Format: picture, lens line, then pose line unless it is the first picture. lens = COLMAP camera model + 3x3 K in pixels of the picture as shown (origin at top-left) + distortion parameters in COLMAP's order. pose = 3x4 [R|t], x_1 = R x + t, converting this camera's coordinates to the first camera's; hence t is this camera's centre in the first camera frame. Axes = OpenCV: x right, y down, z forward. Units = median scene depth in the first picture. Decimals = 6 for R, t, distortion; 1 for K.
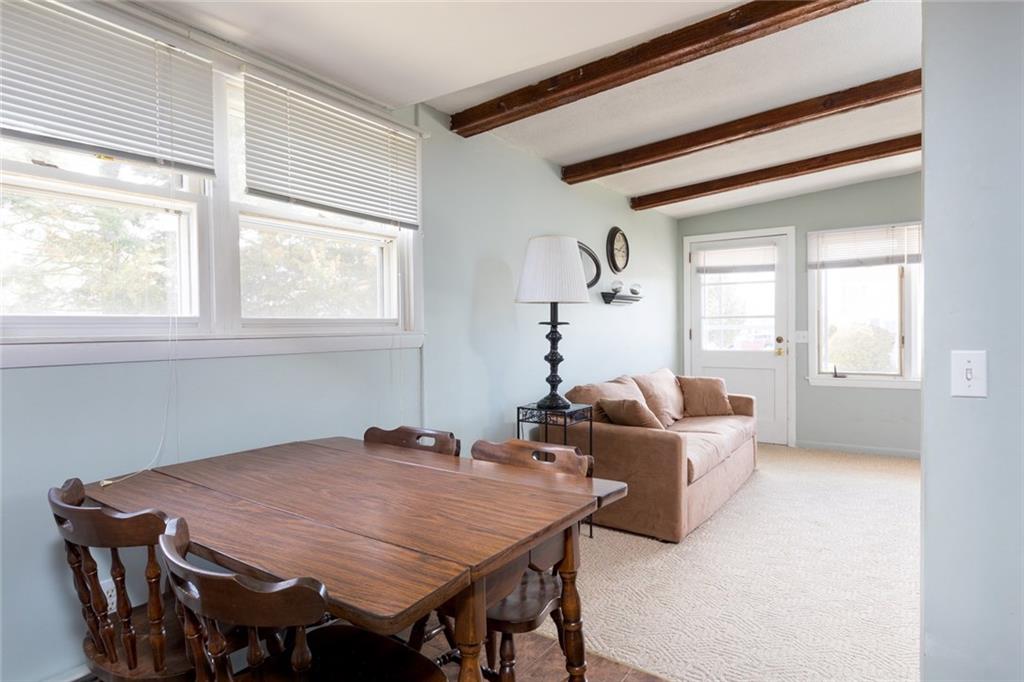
lens RADIAL K [[587.2, 0, 505.6], [0, 587.2, 329.0], [0, 0, 1]] dist [-0.002787, 0.000331]
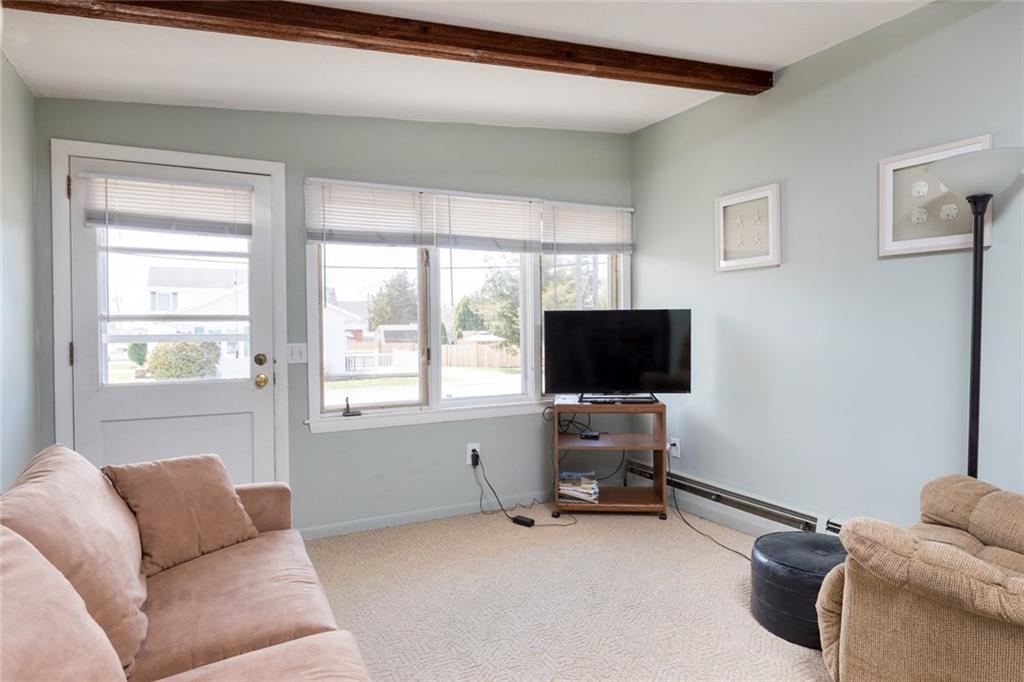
lens RADIAL K [[633.6, 0, 512.0], [0, 633.6, 341.0], [0, 0, 1]] dist [0.000834, 0.000364]
pose [[0.492491, -0.011600, 0.870240, 0.056548], [0.009333, 0.999924, 0.008046, -0.001890], [-0.870267, 0.004159, 0.492562, 0.494507]]
